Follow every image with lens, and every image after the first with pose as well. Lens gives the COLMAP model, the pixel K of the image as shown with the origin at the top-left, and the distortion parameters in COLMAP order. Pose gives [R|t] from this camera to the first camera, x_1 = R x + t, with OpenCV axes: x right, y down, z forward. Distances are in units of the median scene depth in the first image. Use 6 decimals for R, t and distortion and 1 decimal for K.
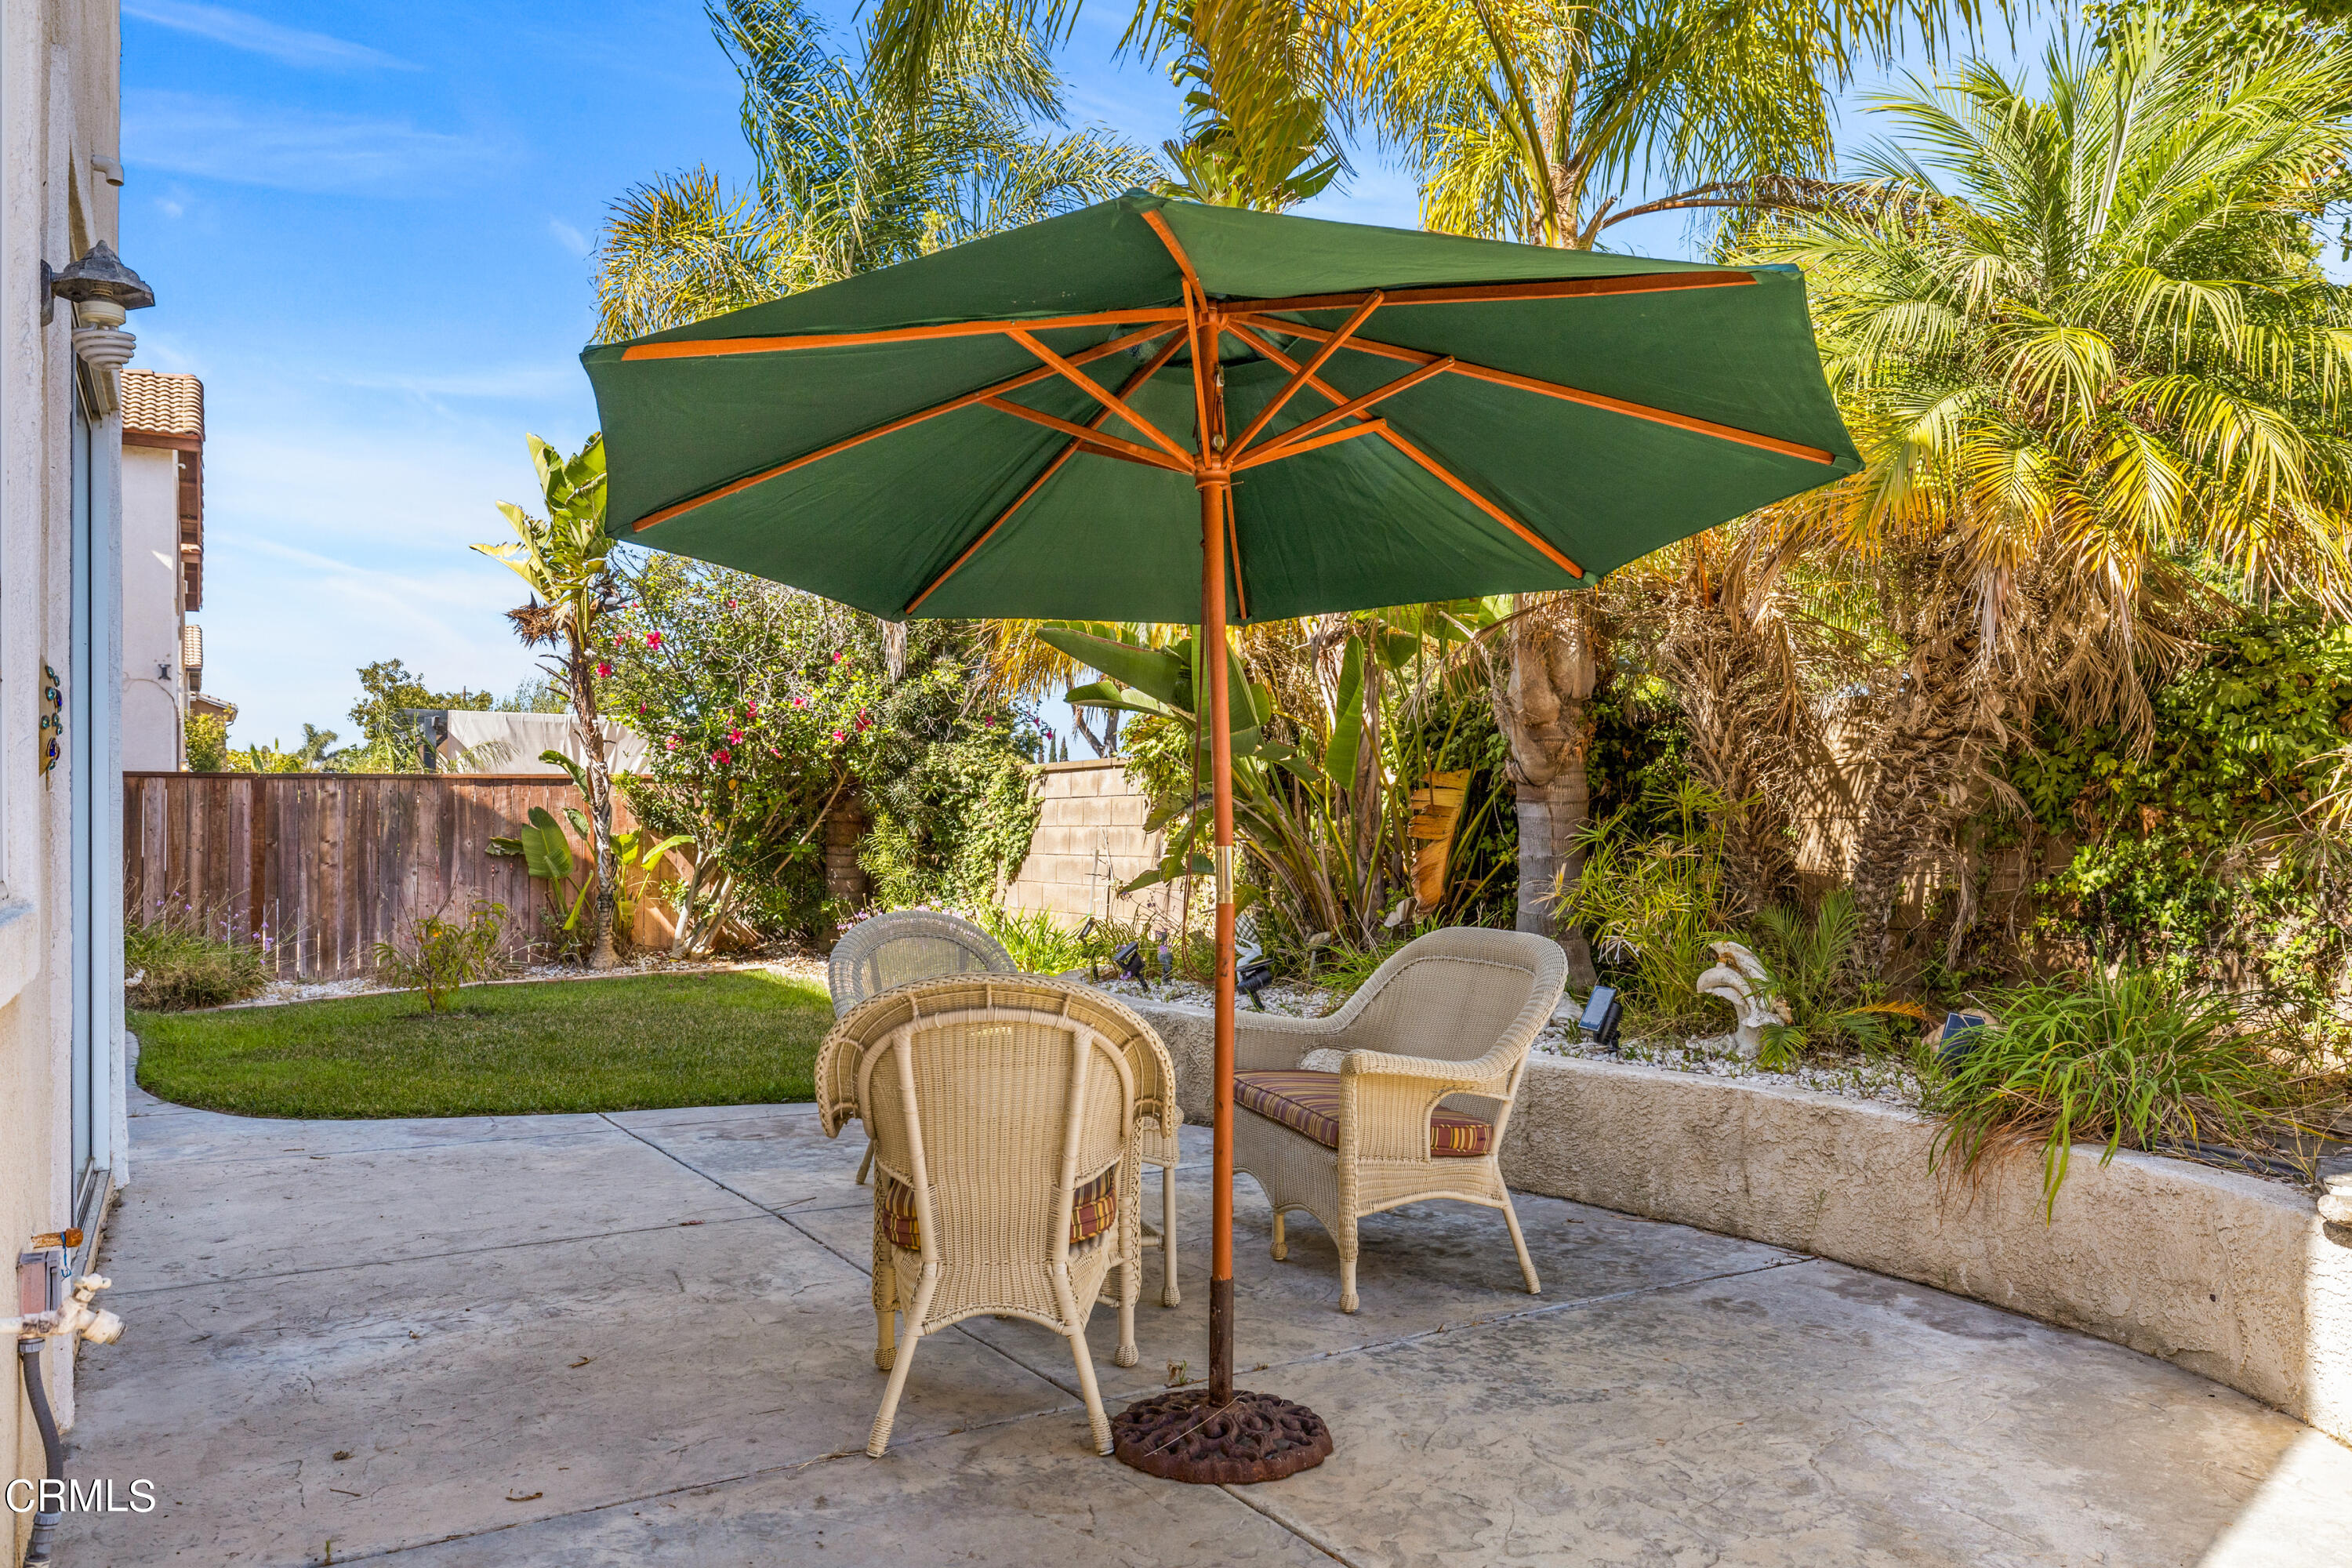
lens RADIAL K [[1649.4, 0, 1177.7], [0, 1649.4, 891.3], [0, 0, 1]] dist [-0.000271, -0.002606]
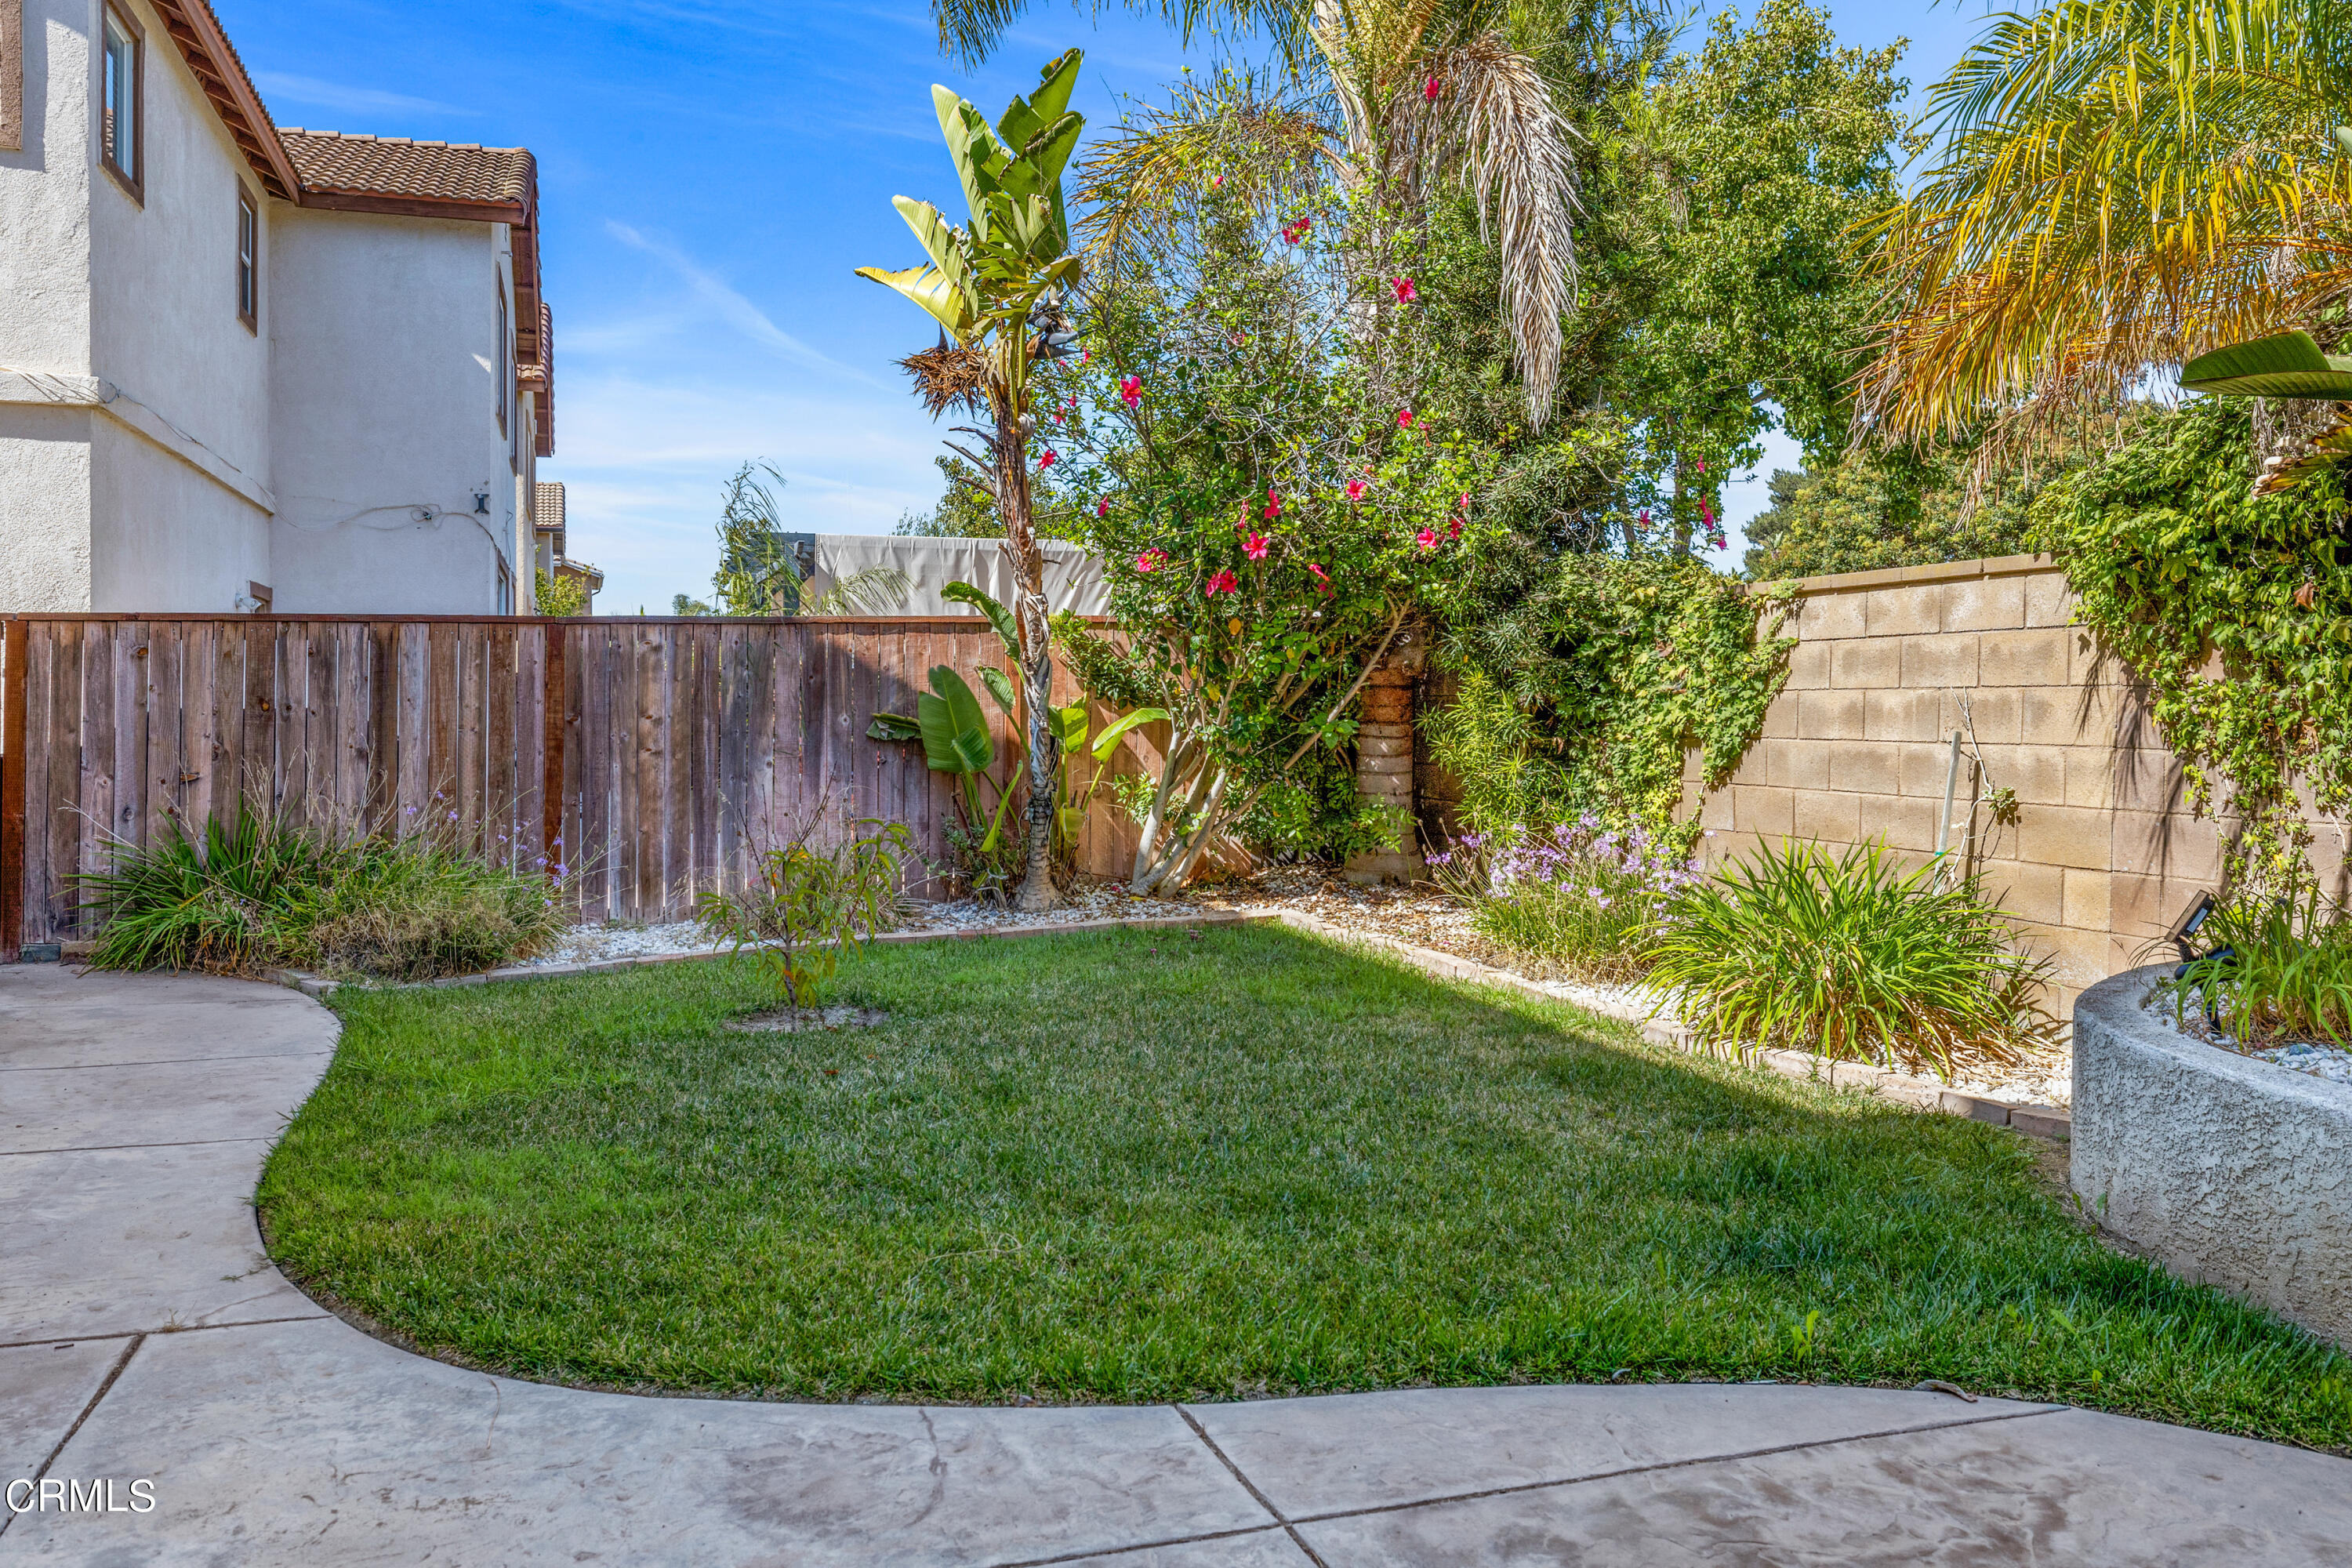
lens RADIAL K [[1794.9, 0, 1176.0], [0, 1794.9, 784.0], [0, 0, 1]] dist [-0.004155, -0.002896]
pose [[0.976722, 0.006991, -0.214396, -0.146005], [-0.005288, 0.999950, 0.008516, -0.010216], [0.214445, -0.007184, 0.976710, 0.325363]]
